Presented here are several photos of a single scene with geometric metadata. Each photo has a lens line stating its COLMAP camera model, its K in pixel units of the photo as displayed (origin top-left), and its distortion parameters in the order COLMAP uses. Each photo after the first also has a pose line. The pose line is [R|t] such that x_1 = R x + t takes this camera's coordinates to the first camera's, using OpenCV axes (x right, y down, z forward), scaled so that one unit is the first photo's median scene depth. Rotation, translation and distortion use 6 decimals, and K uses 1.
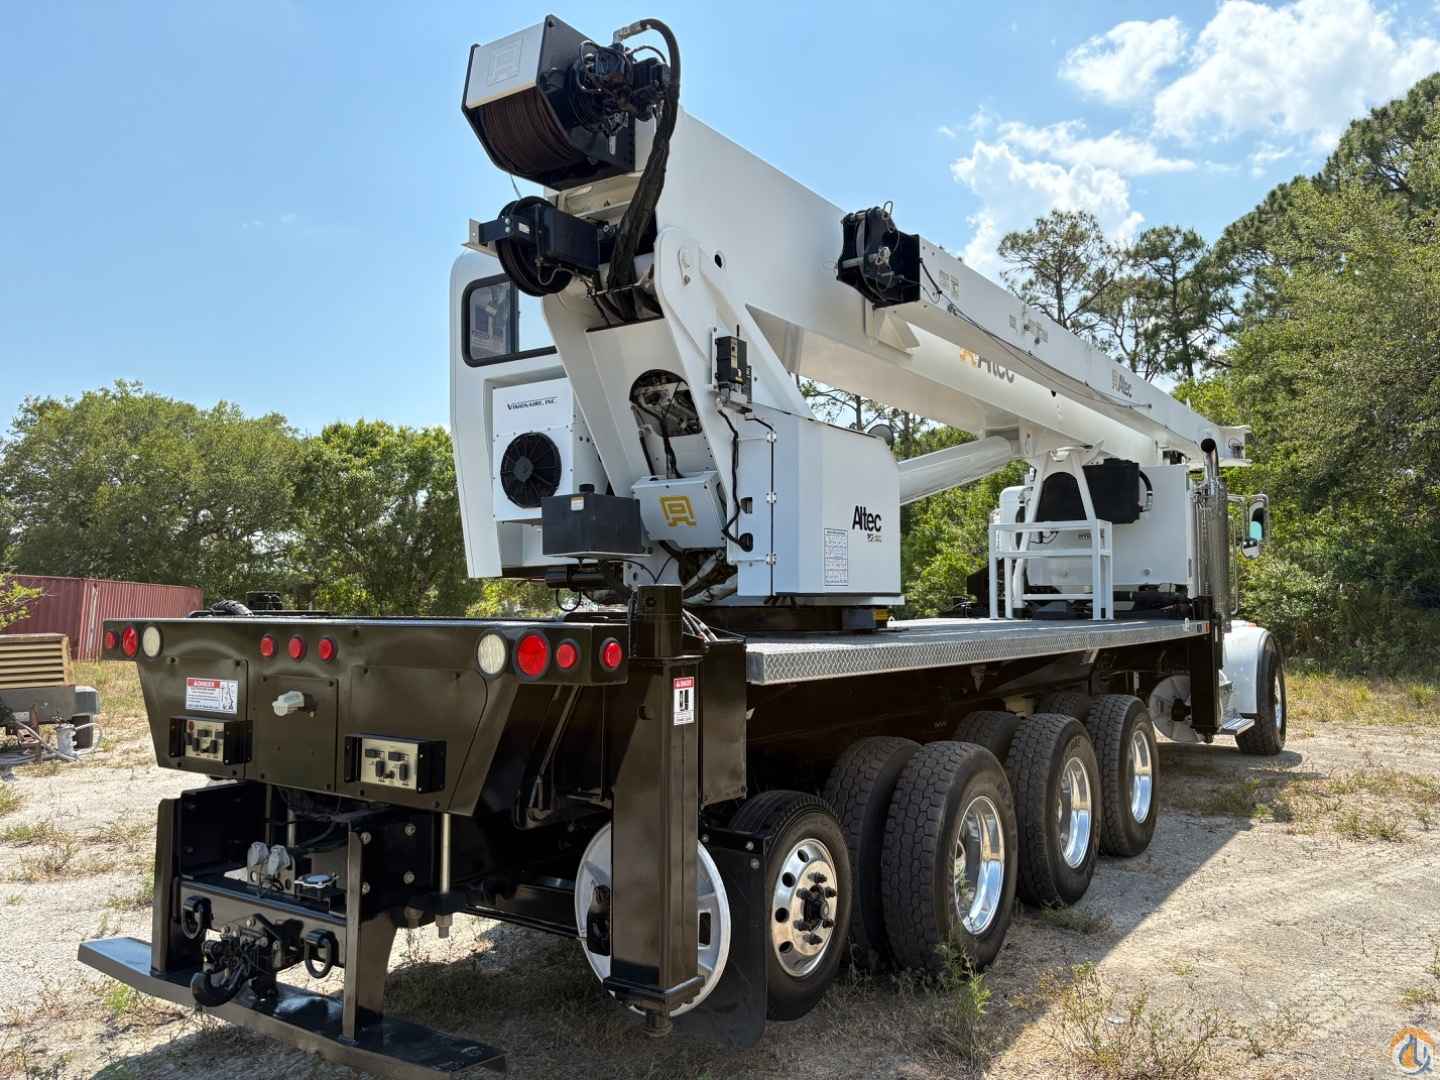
lens RADIAL K [[1090.3, 0, 721.2], [0, 1090.3, 533.6], [0, 0, 1]] dist [0.038930, -0.038769]
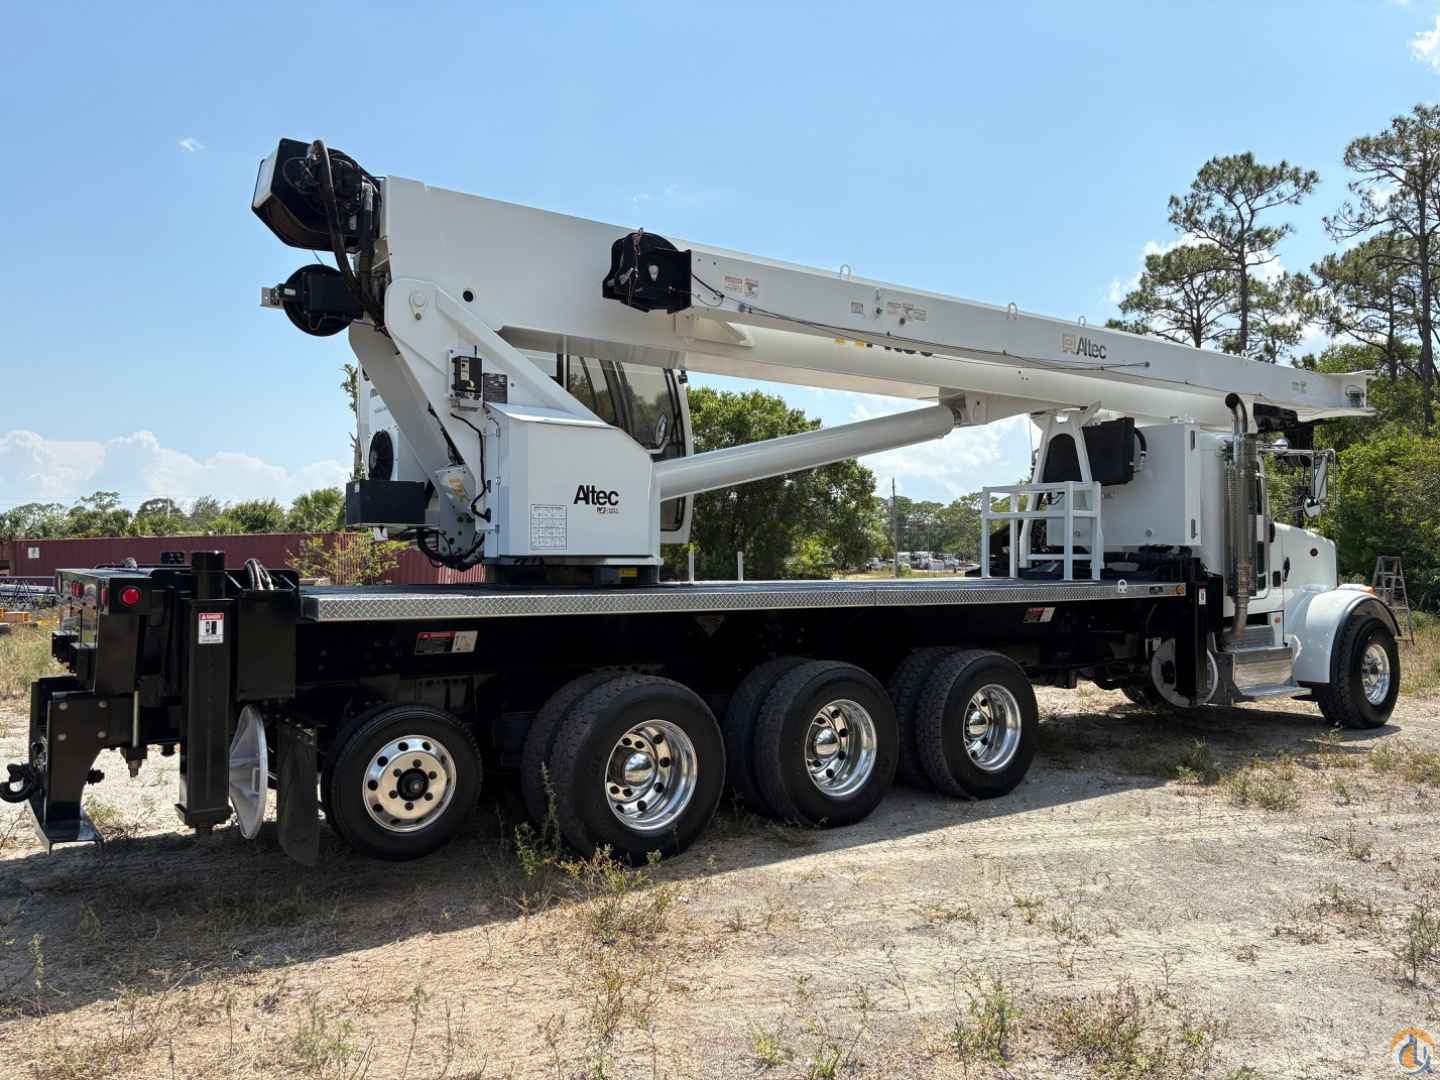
lens RADIAL K [[1090.3, 0, 721.2], [0, 1090.3, 533.6], [0, 0, 1]] dist [0.038930, -0.038769]
pose [[0.941140, 0.003142, -0.338003, 0.685491], [0.012021, 0.999013, 0.042759, -0.021384], [0.337804, -0.044305, 0.940173, -0.115357]]
